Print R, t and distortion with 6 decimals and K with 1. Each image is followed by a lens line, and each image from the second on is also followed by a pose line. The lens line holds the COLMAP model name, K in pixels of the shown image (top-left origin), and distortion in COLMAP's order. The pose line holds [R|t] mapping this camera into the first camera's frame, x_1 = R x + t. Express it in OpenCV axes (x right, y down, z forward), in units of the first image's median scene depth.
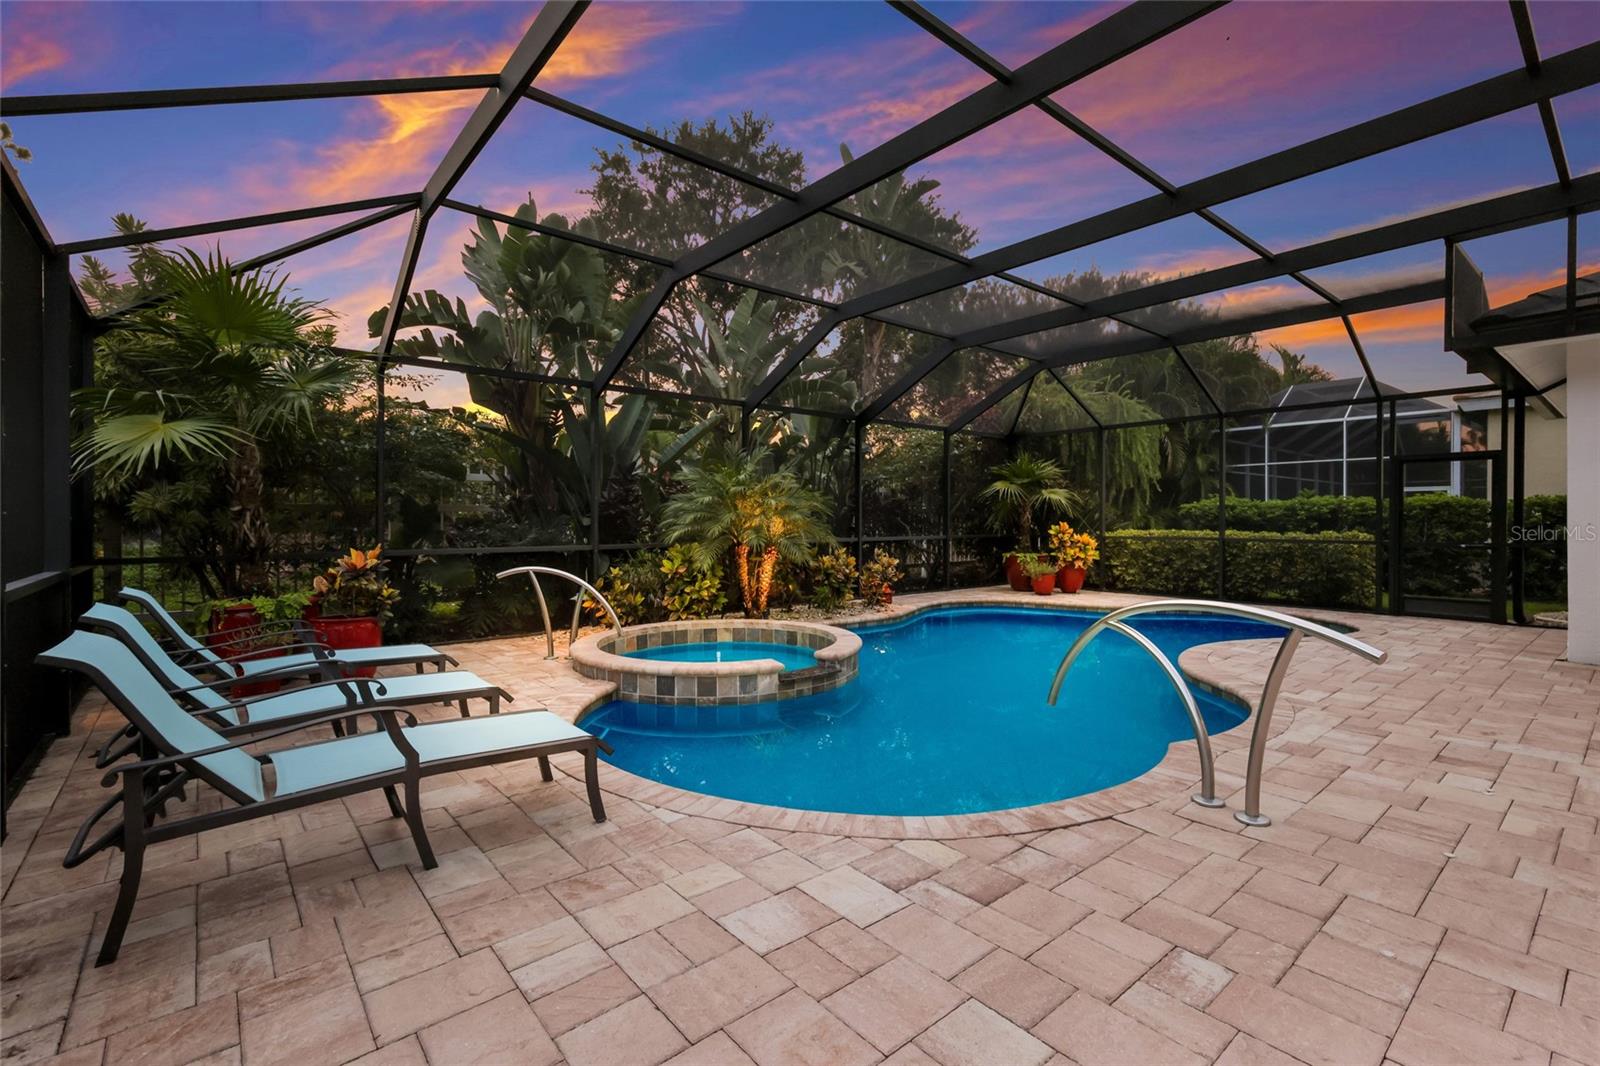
lens RADIAL K [[706.1, 0, 803.3], [0, 706.1, 528.1], [0, 0, 1]] dist [0.024310, -0.000040]
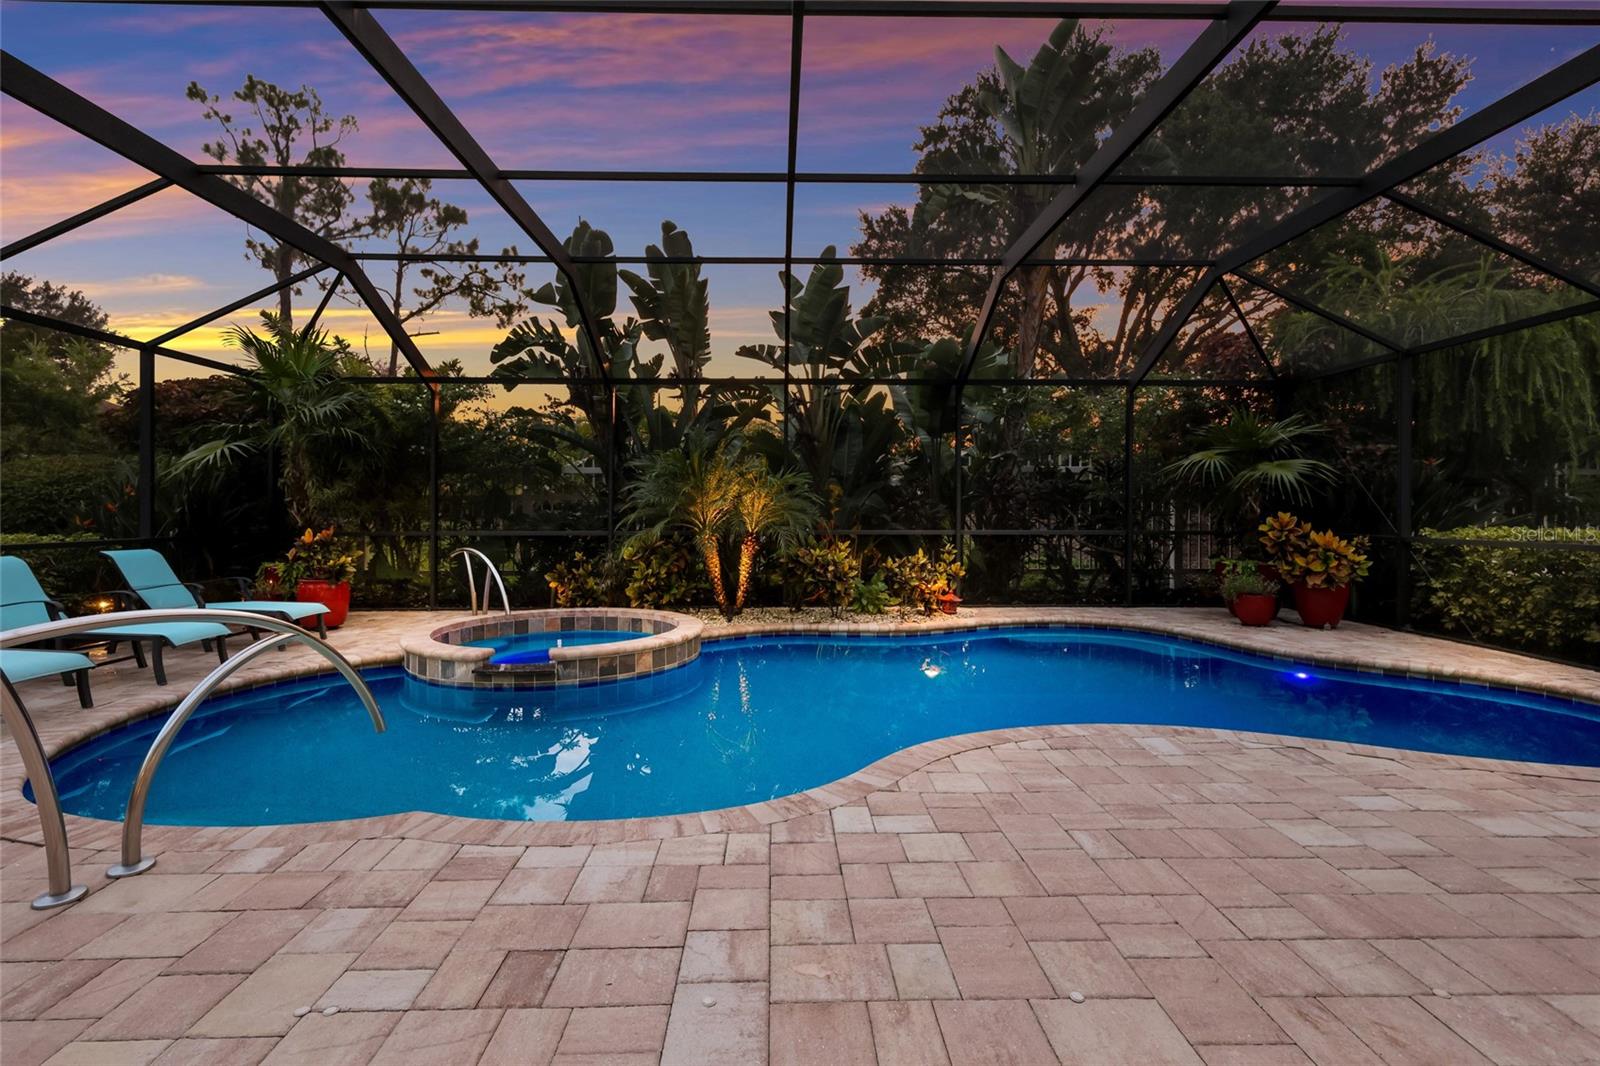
lens RADIAL K [[730.4, 0, 791.2], [0, 730.4, 518.7], [0, 0, 1]] dist [0.001186, 0.000363]
pose [[0.781411, 0.011012, -0.623920, 0.640563], [-0.009427, 0.999938, 0.005842, -0.004266], [0.623946, 0.001316, 0.781467, 0.325134]]
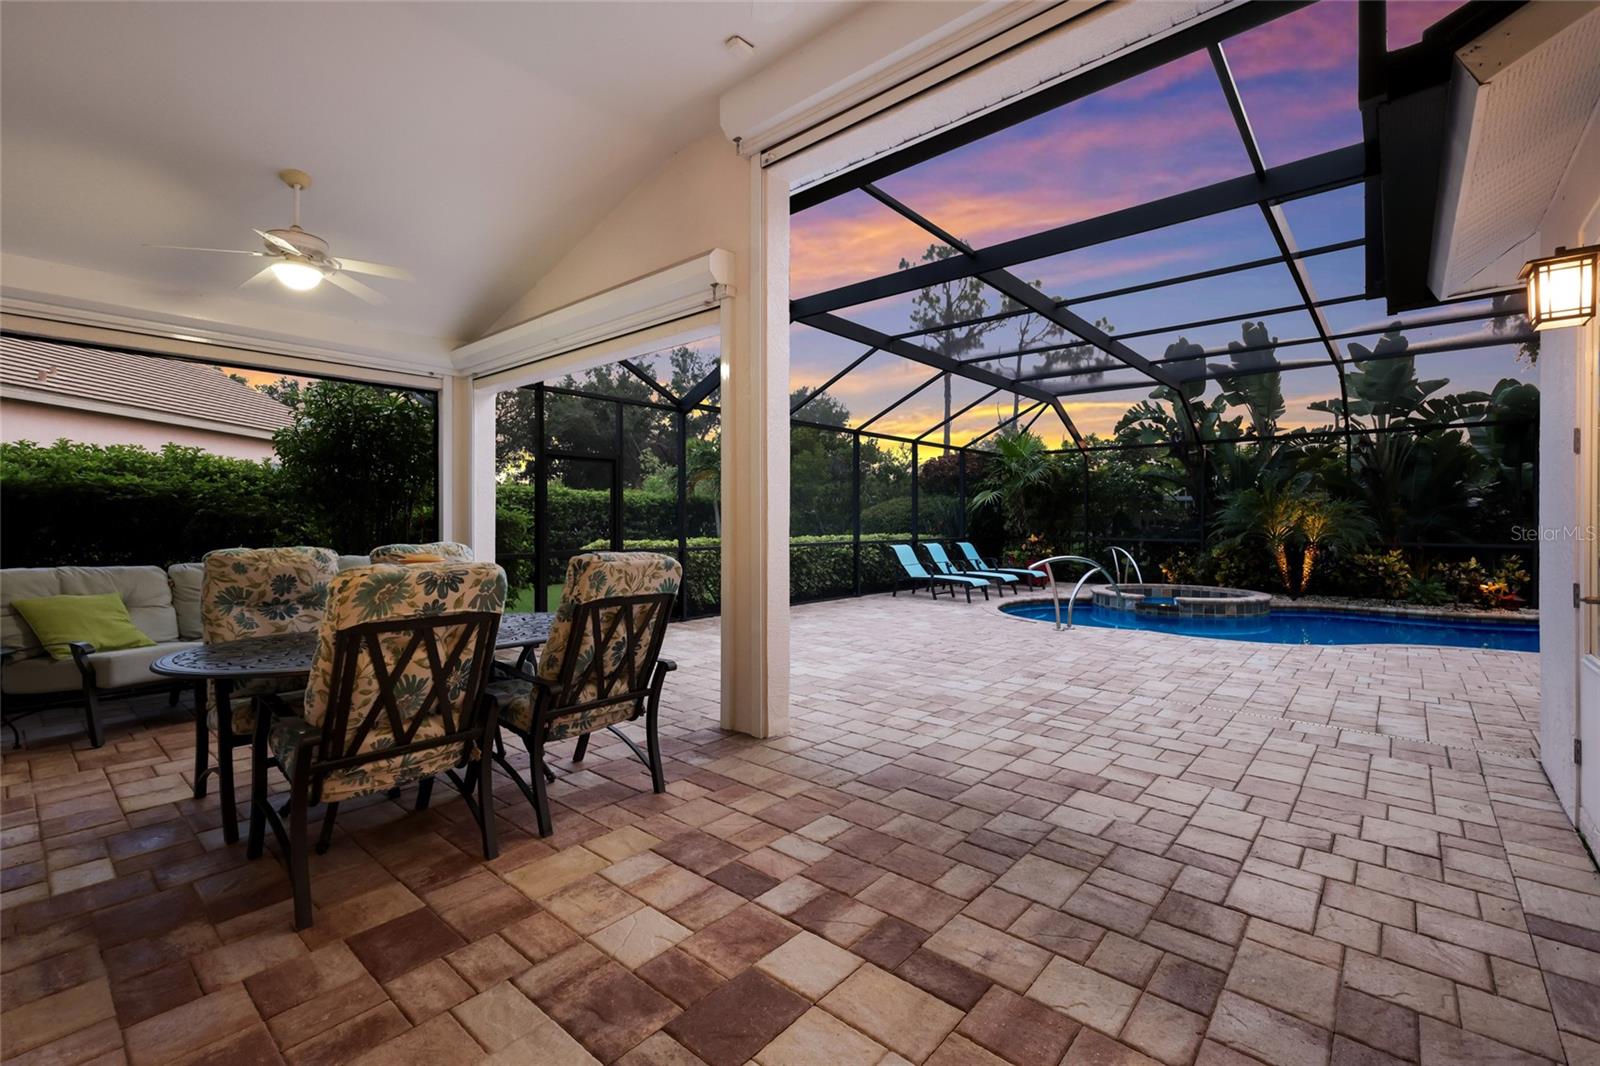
lens RADIAL K [[690.3, 0, 805.4], [0, 690.3, 517.9], [0, 0, 1]] dist [0.016694, 0.000442]
pose [[0.165873, -0.000112, -0.986147, 1.211147], [-0.014406, 0.999893, -0.002537, -0.009979], [0.986042, 0.014627, 0.165854, -0.190549]]
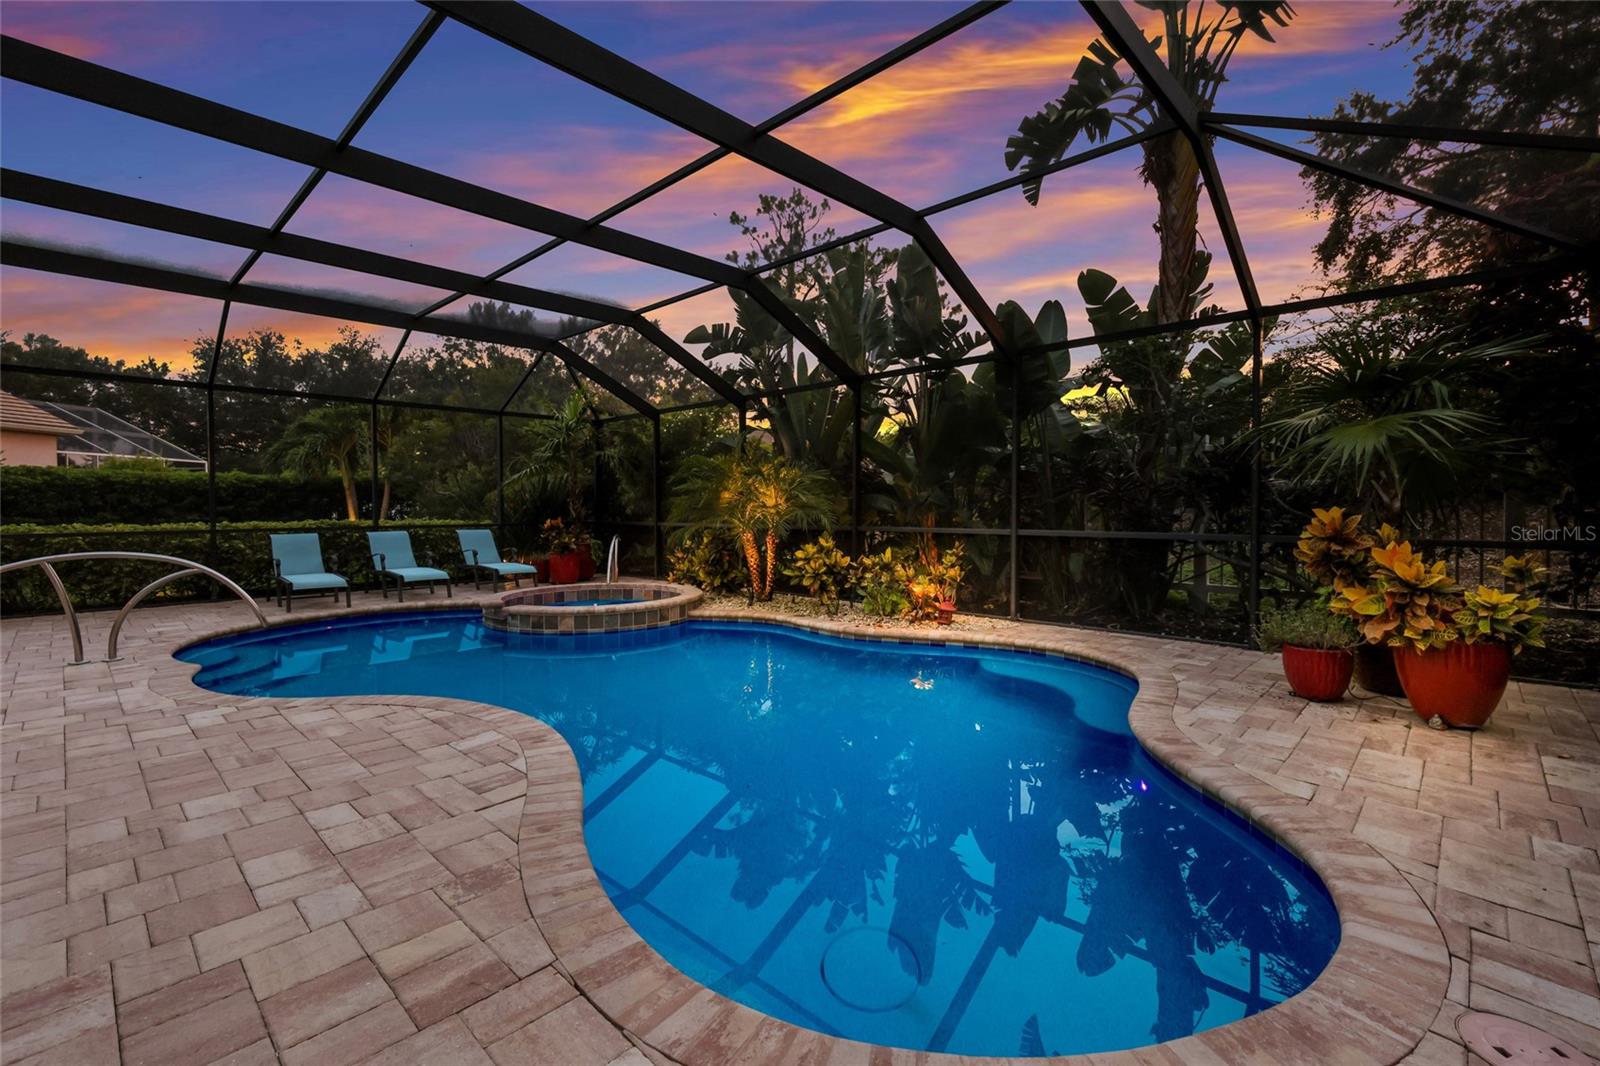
lens RADIAL K [[690.3, 0, 801.6], [0, 690.3, 522.8], [0, 0, 1]] dist [0.016694, 0.000442]
pose [[0.123590, 0.027603, -0.991949, 1.018988], [-0.007825, 0.999609, 0.026841, -0.015239], [0.992302, 0.004445, 0.123758, 1.010119]]
